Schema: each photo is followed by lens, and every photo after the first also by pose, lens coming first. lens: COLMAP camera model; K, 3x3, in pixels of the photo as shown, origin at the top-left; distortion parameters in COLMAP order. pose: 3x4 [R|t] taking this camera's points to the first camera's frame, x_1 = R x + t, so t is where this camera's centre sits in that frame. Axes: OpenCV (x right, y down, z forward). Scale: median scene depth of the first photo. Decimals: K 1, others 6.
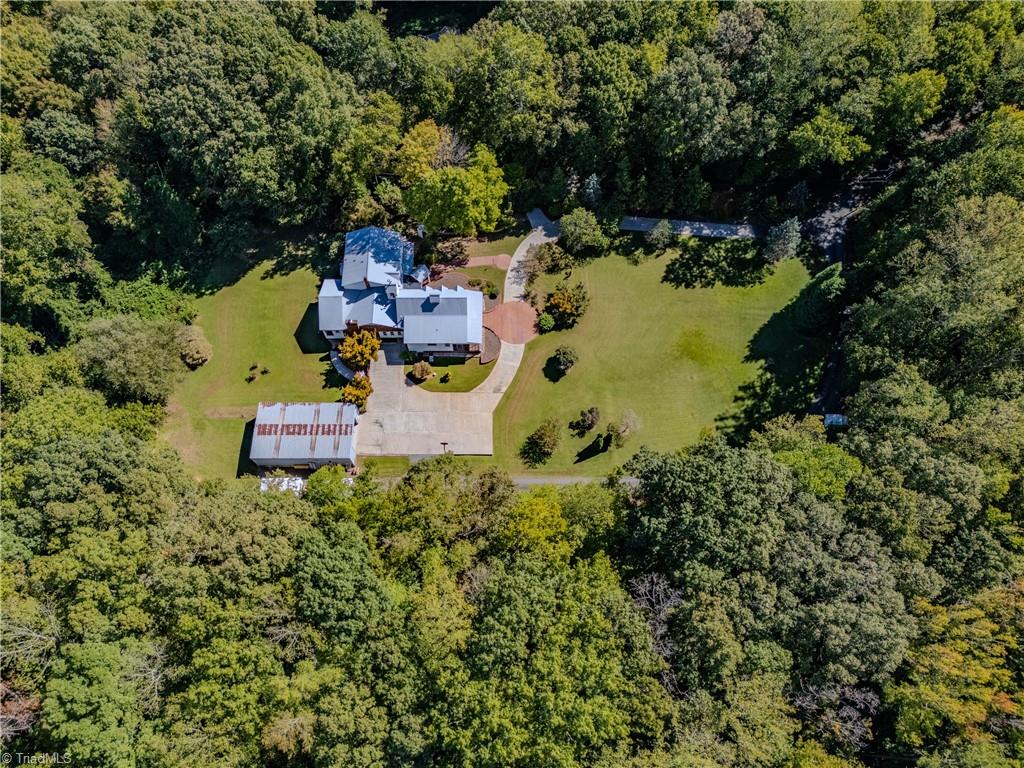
lens RADIAL K [[751.2, 0, 517.4], [0, 751.2, 377.4], [0, 0, 1]] dist [0.094580, -0.073281]
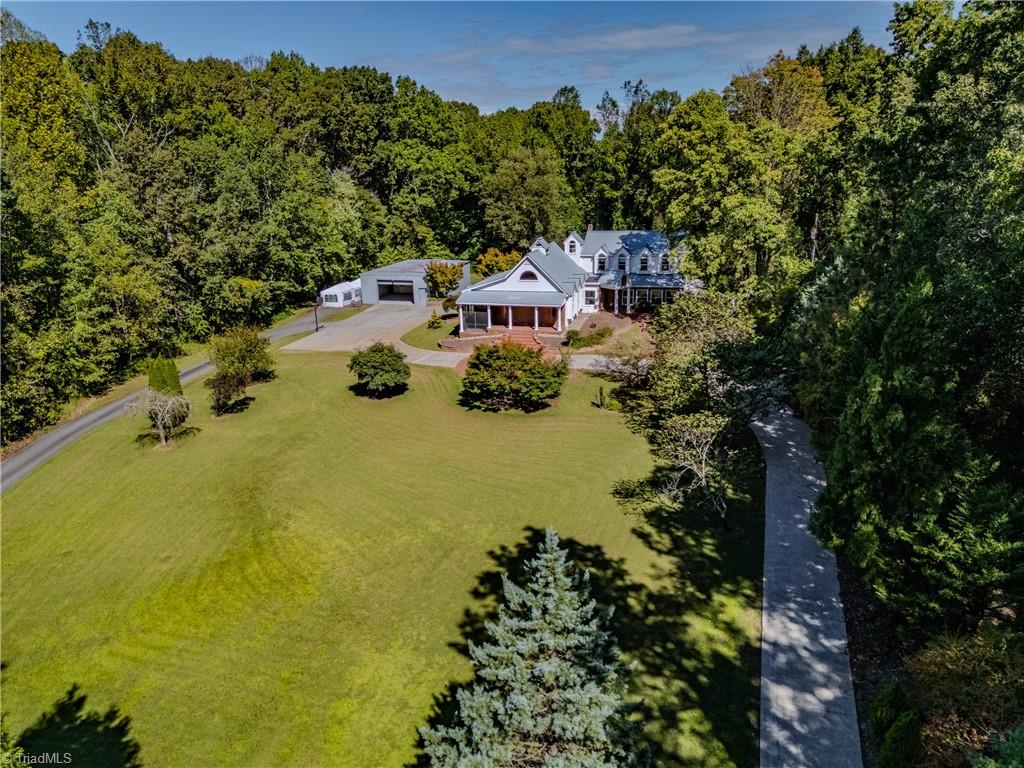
lens RADIAL K [[751.2, 0, 505.7], [0, 751.2, 383.7], [0, 0, 1]] dist [0.094580, -0.073281]
pose [[-0.271436, 0.281592, -0.920342, 0.465283], [-0.865603, 0.346637, 0.361350, -0.253090], [0.420778, 0.894734, 0.149658, 0.966669]]
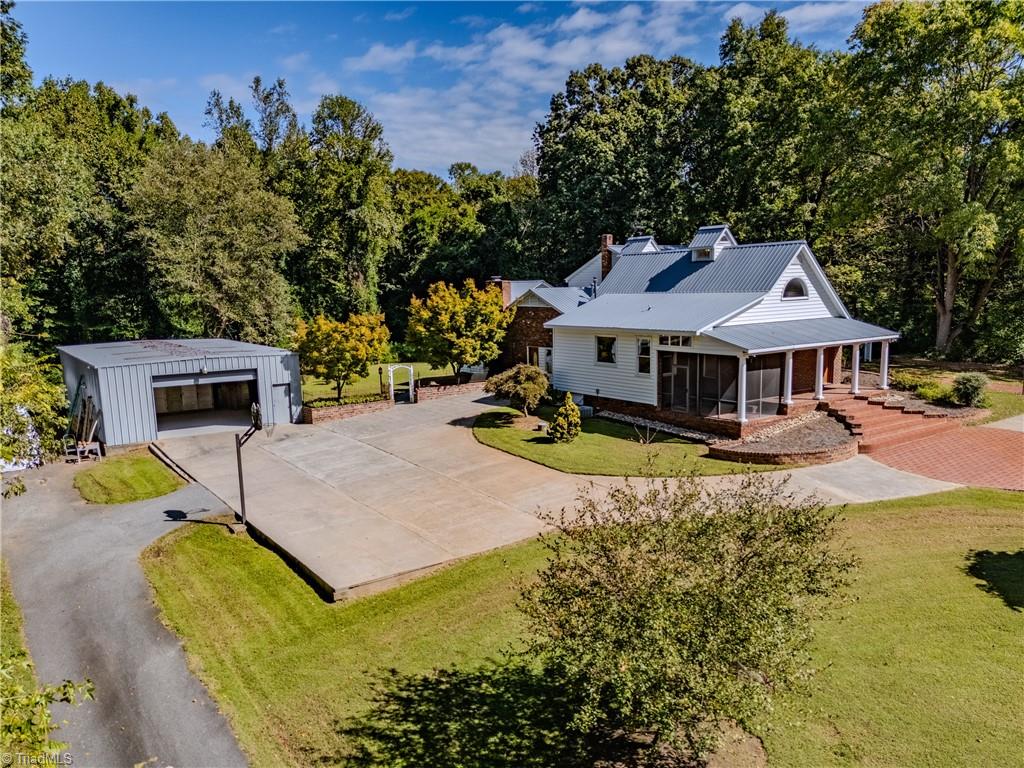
lens RADIAL K [[817.5, 0, 512.6], [0, 817.5, 417.9], [0, 0, 1]] dist [0.063421, -0.000546]
pose [[0.564937, 0.133995, -0.814182, 0.116412], [-0.743390, 0.510852, -0.431743, 0.127953], [0.358075, 0.849162, 0.388209, 0.875312]]
